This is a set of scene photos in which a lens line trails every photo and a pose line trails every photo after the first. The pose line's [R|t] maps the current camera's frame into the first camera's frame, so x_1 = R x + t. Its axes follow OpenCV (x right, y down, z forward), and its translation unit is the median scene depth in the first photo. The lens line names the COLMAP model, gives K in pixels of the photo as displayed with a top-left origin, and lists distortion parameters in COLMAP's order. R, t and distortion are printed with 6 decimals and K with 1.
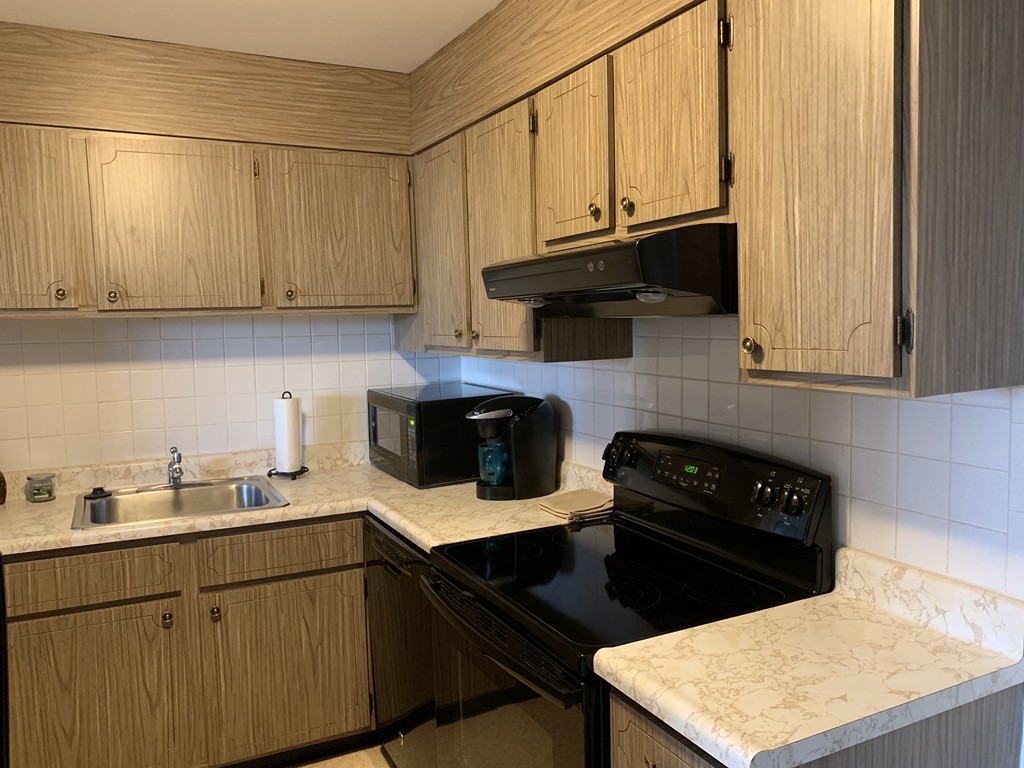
lens RADIAL K [[783.4, 0, 507.6], [0, 783.4, 380.6], [0, 0, 1]] dist [0.026359, -0.035379]
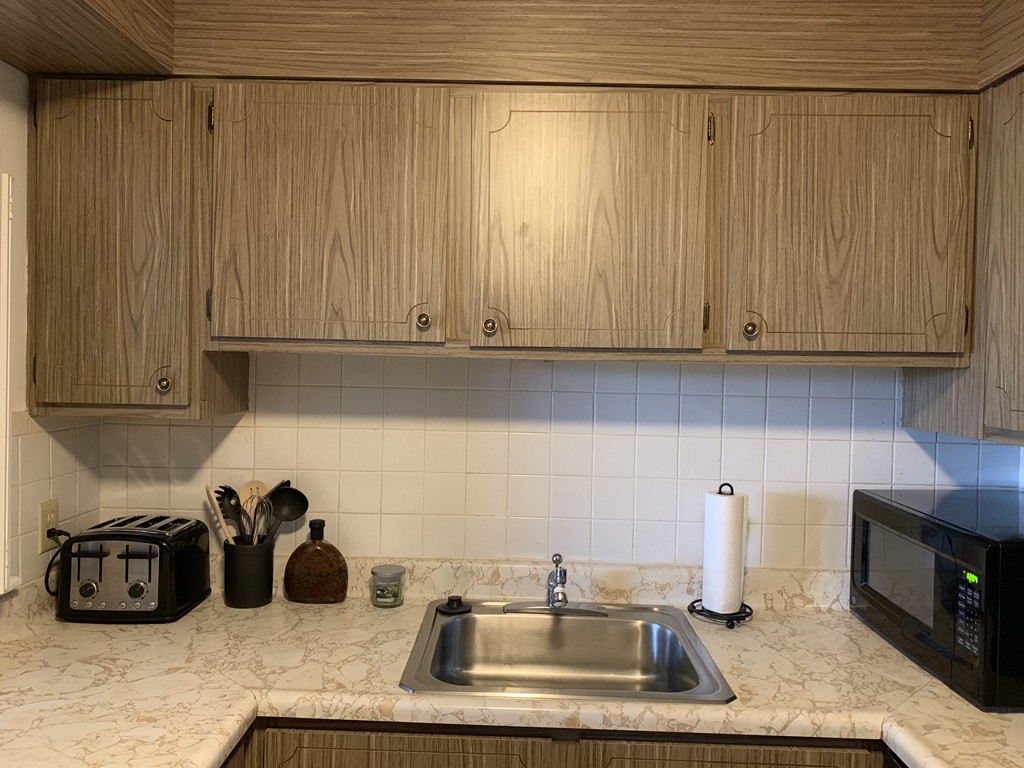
lens RADIAL K [[783.4, 0, 507.6], [0, 783.4, 380.6], [0, 0, 1]] dist [0.026359, -0.035379]
pose [[0.884133, 0.050183, -0.464533, -0.165287], [-0.076151, 0.996399, -0.037296, -0.035326], [0.460989, 0.068349, 0.884770, 0.394348]]
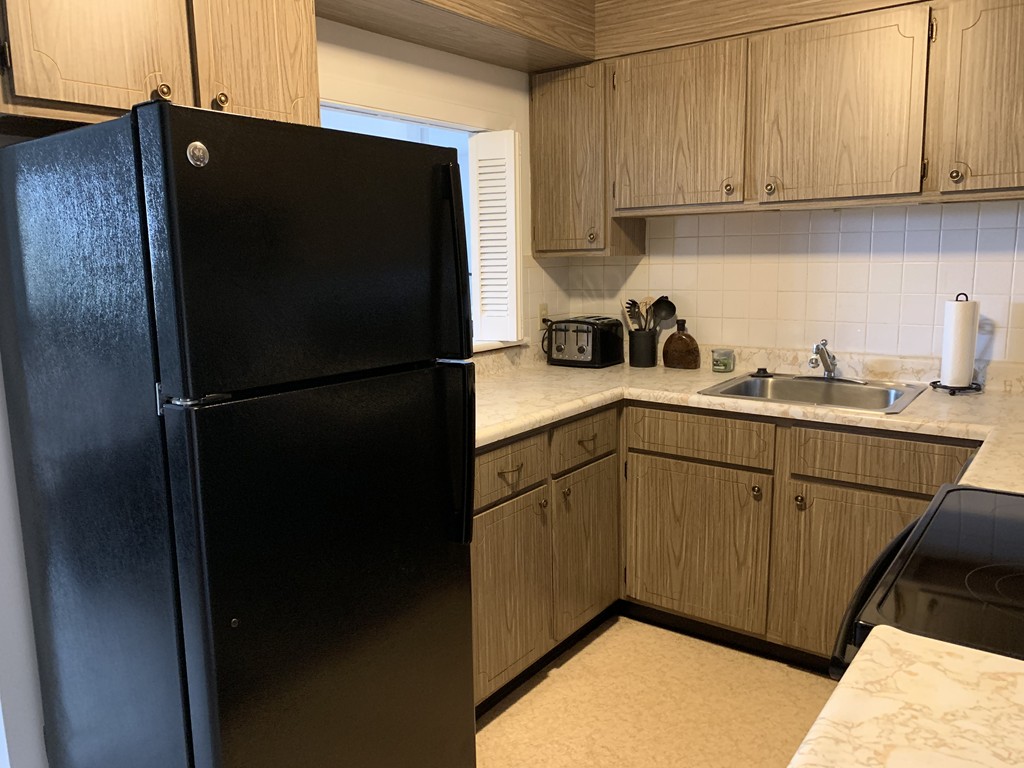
lens RADIAL K [[783.4, 0, 507.6], [0, 783.4, 380.6], [0, 0, 1]] dist [0.026359, -0.035379]
pose [[0.444882, 0.154994, -0.882075, 0.302897], [-0.059771, 0.987853, 0.143435, 0.016761], [0.893593, -0.011089, 0.448742, 0.189782]]
